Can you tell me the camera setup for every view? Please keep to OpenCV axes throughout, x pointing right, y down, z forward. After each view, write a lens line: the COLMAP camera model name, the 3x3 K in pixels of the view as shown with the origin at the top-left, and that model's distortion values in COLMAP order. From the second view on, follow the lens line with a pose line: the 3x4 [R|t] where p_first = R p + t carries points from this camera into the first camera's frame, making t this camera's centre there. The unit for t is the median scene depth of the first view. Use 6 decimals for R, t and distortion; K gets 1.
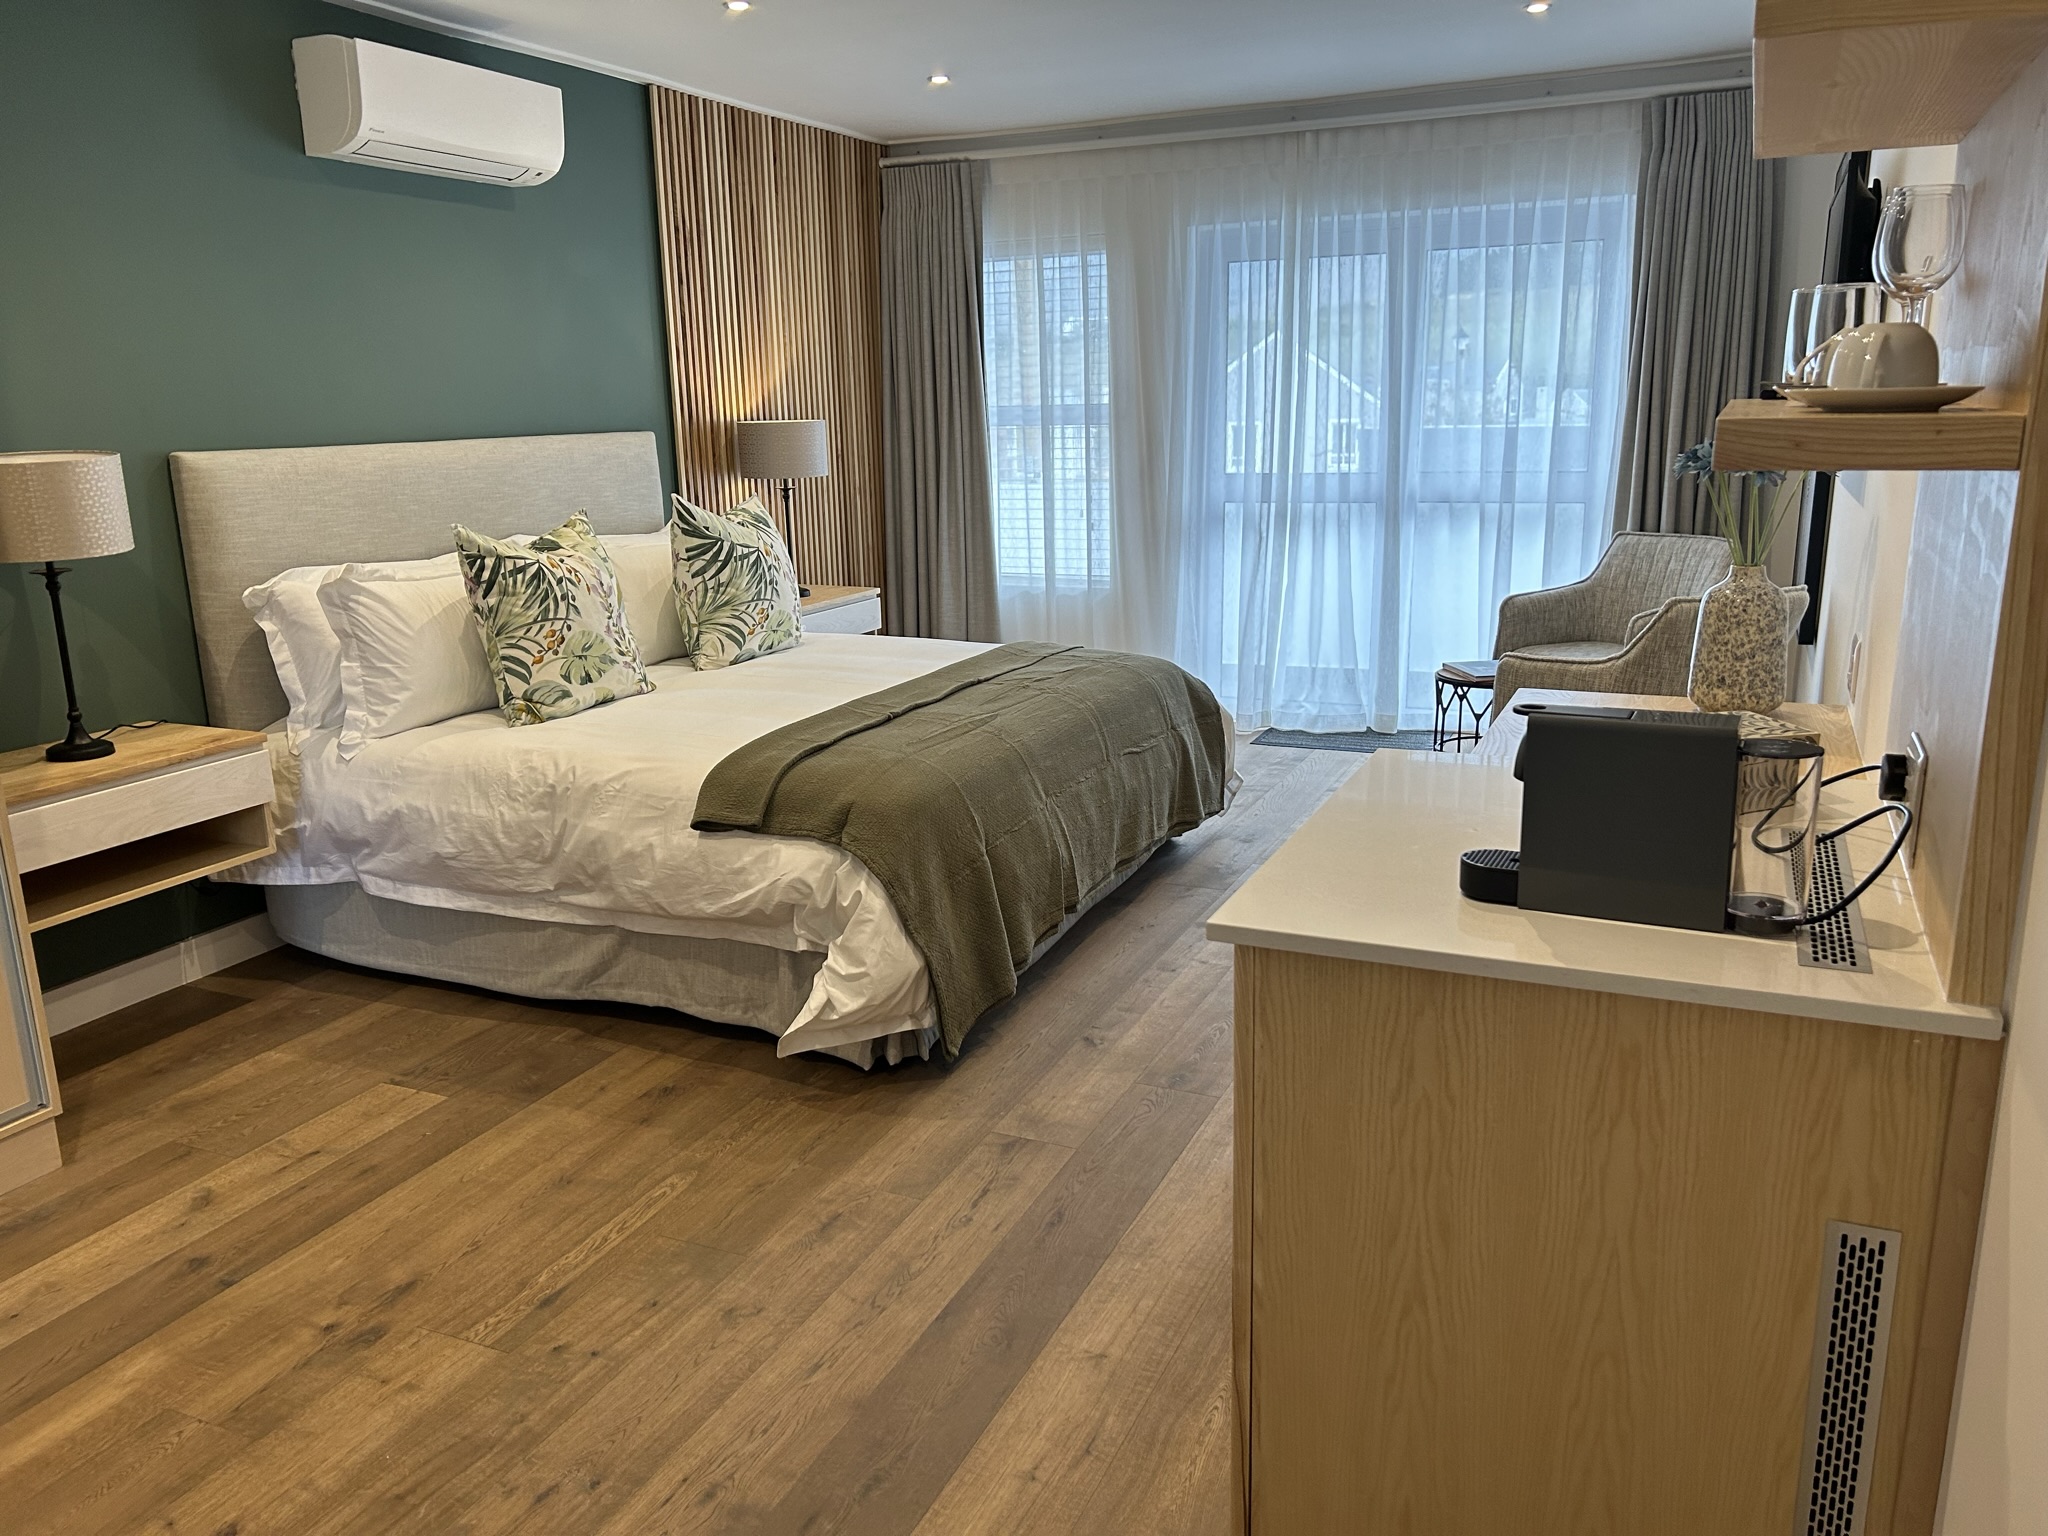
lens RADIAL K [[1511.6, 0, 1012.3], [0, 1511.6, 778.7], [0, 0, 1]] dist [0.052895, -0.072382]
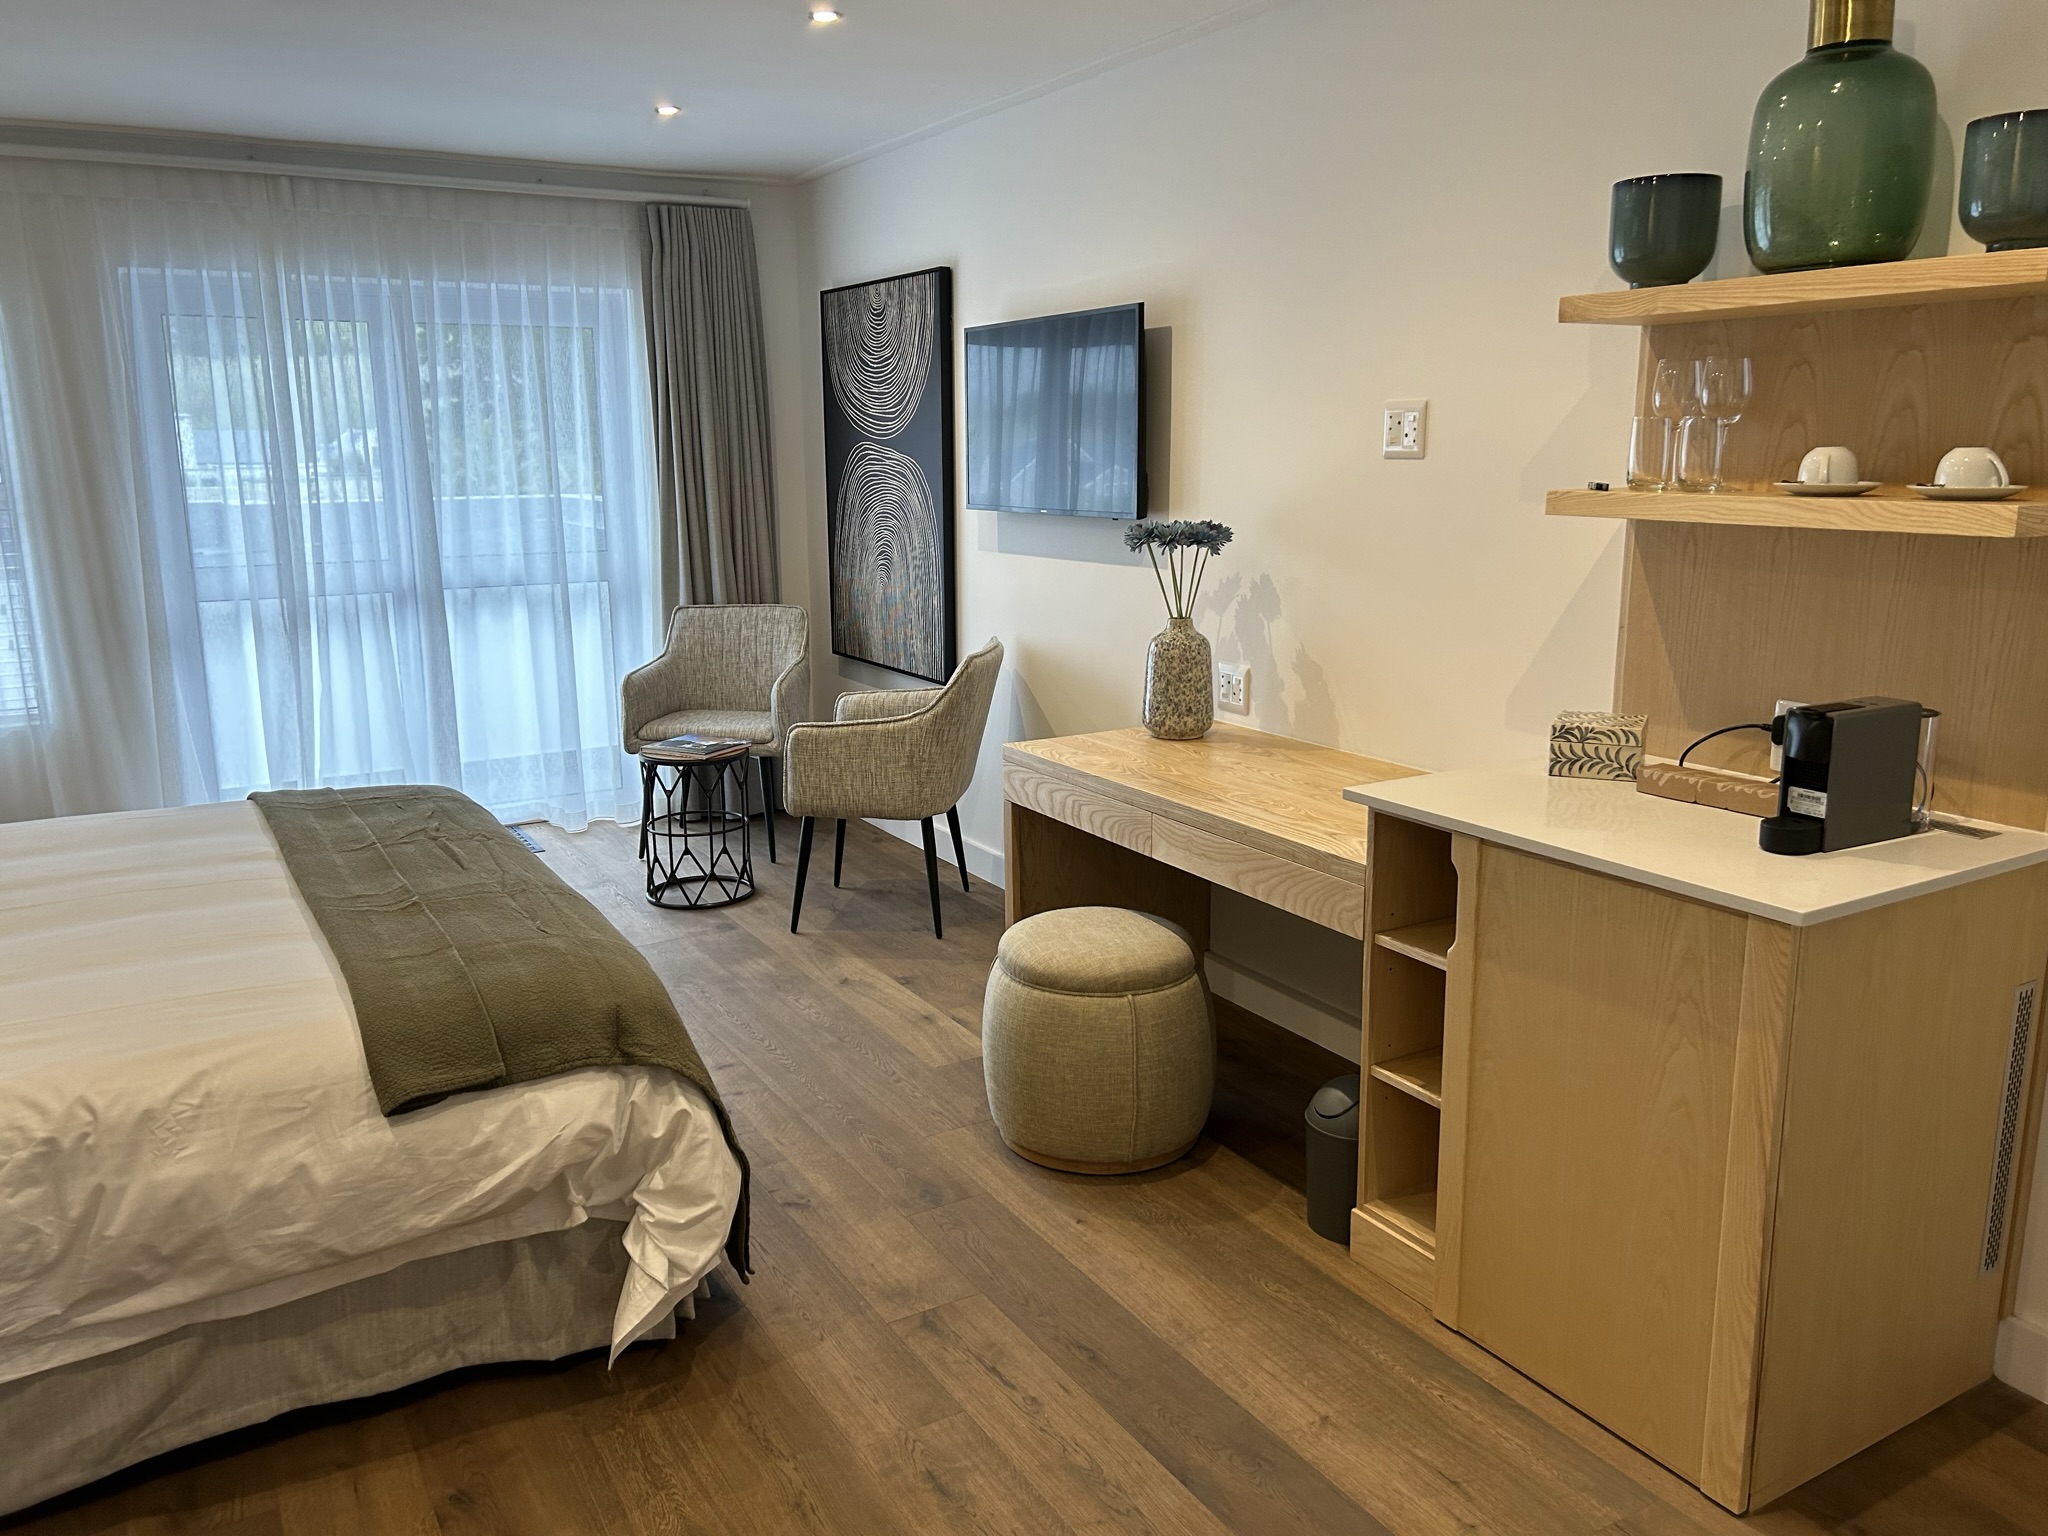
lens RADIAL K [[1529.0, 0, 1024.0], [0, 1529.0, 768.0], [0, 0, 1]] dist [0.008280, 0.000315]
pose [[0.574540, -0.152924, 0.804063, -0.472482], [0.194867, 0.979699, 0.047087, -0.079406], [-0.794941, 0.129632, 0.592676, 0.283275]]
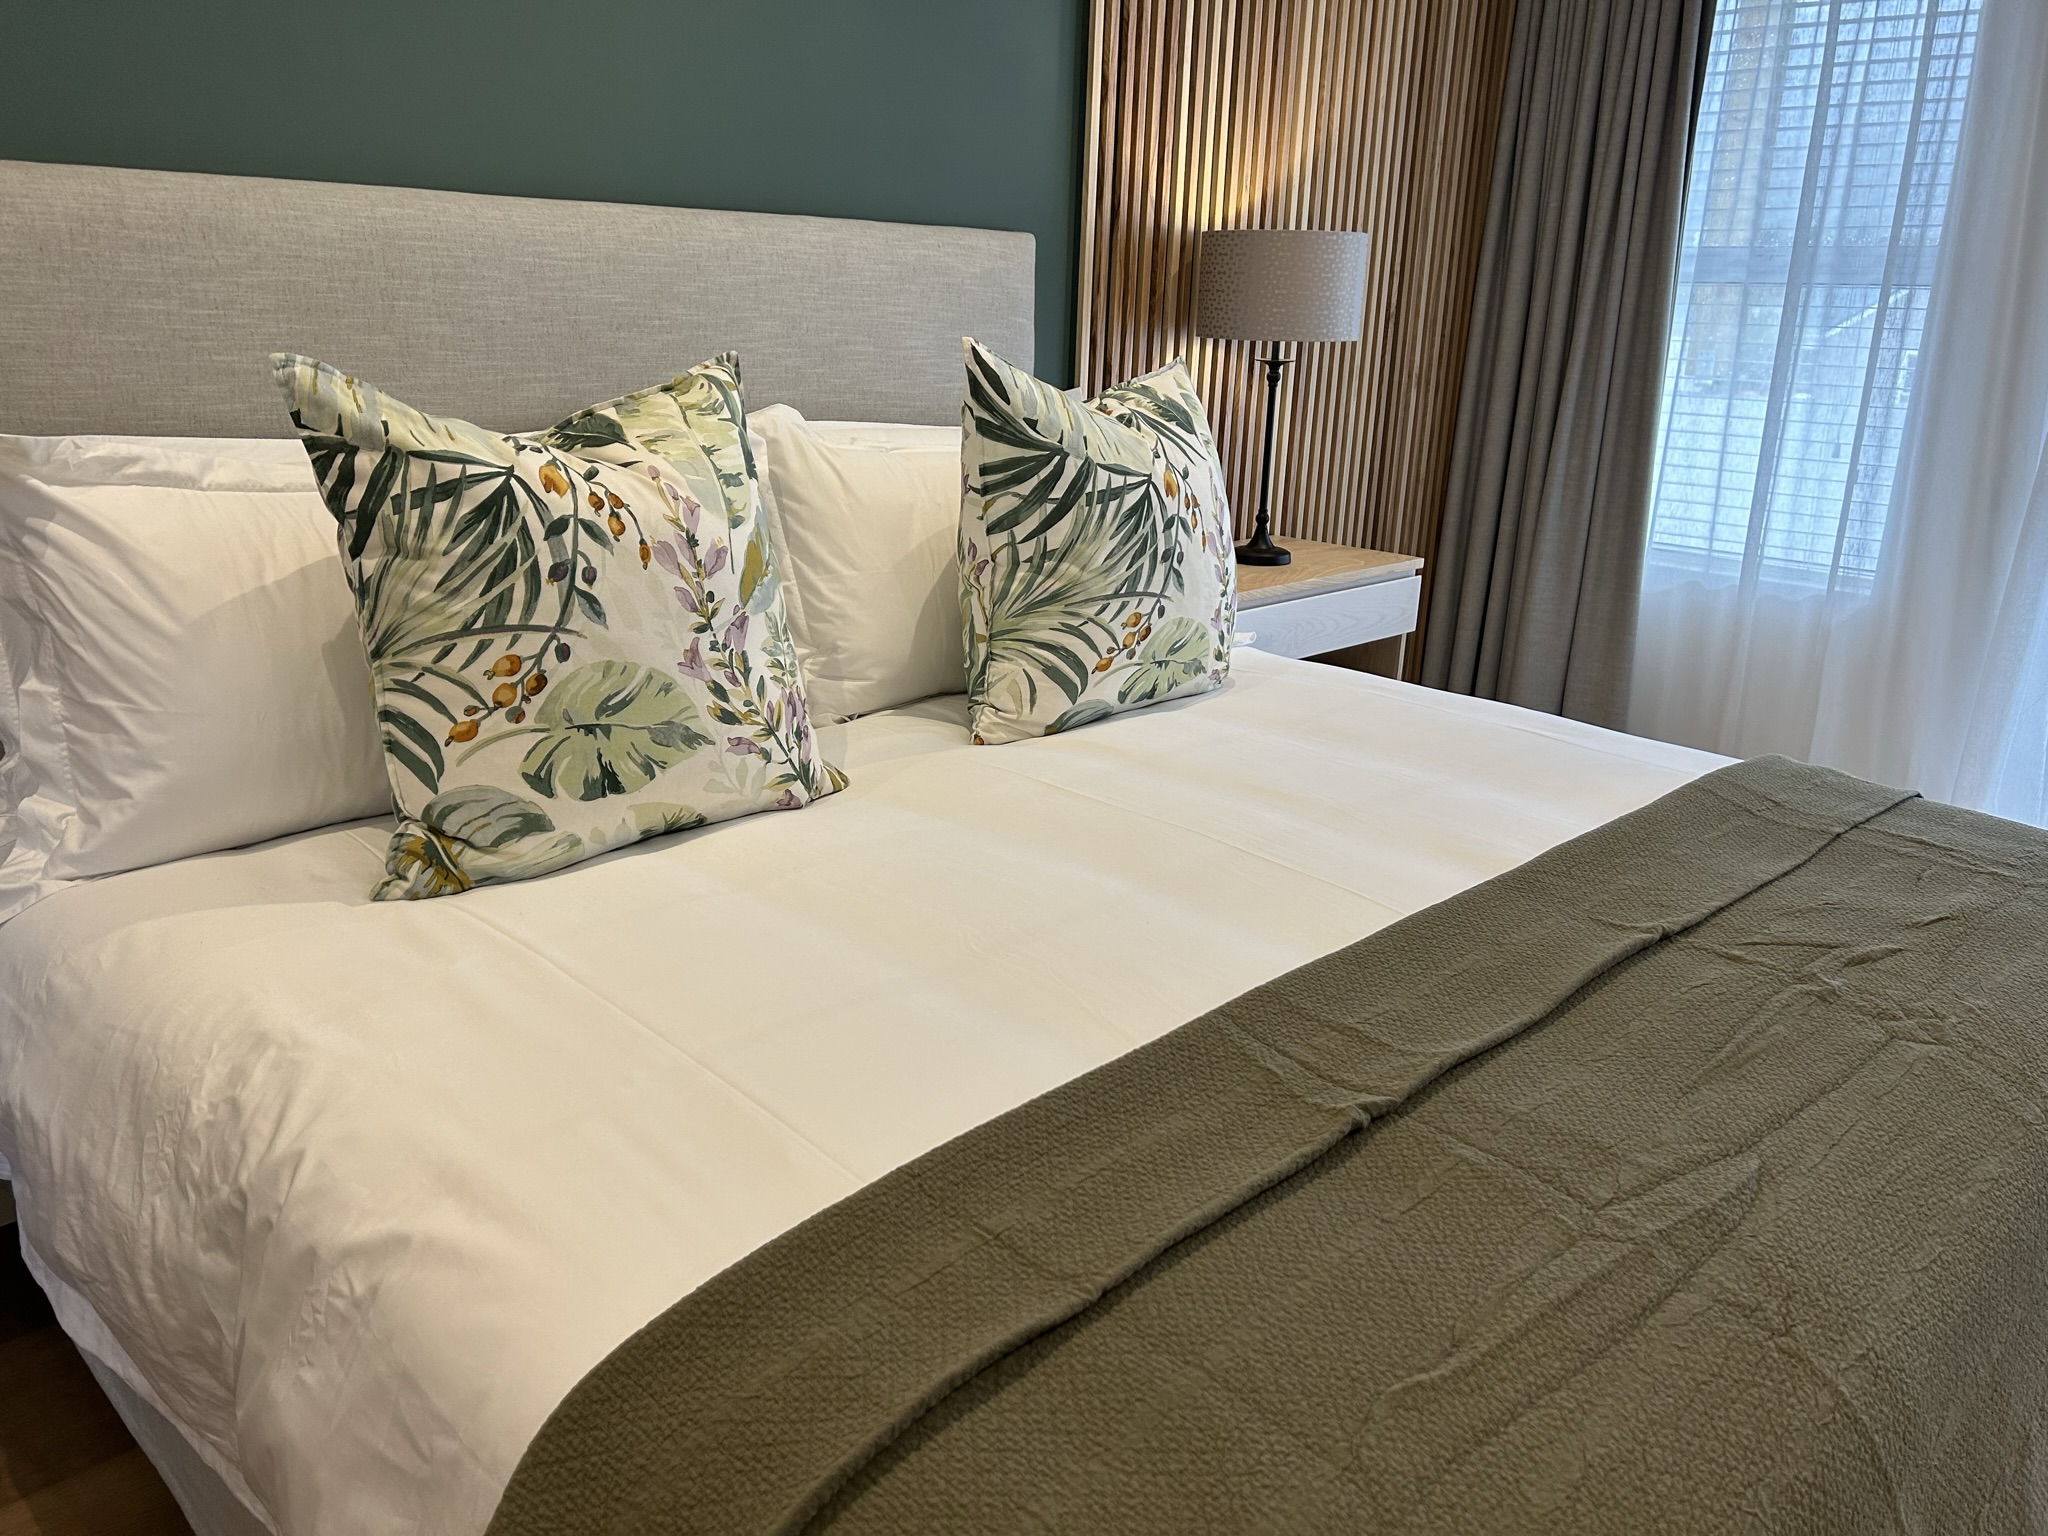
lens RADIAL K [[1511.6, 0, 1012.3], [0, 1511.6, 778.7], [0, 0, 1]] dist [0.052895, -0.072382]
pose [[0.932995, 0.156110, -0.324267, -0.055207], [-0.136012, 0.987148, 0.083898, -0.112629], [0.333197, -0.034172, 0.942238, 0.658126]]
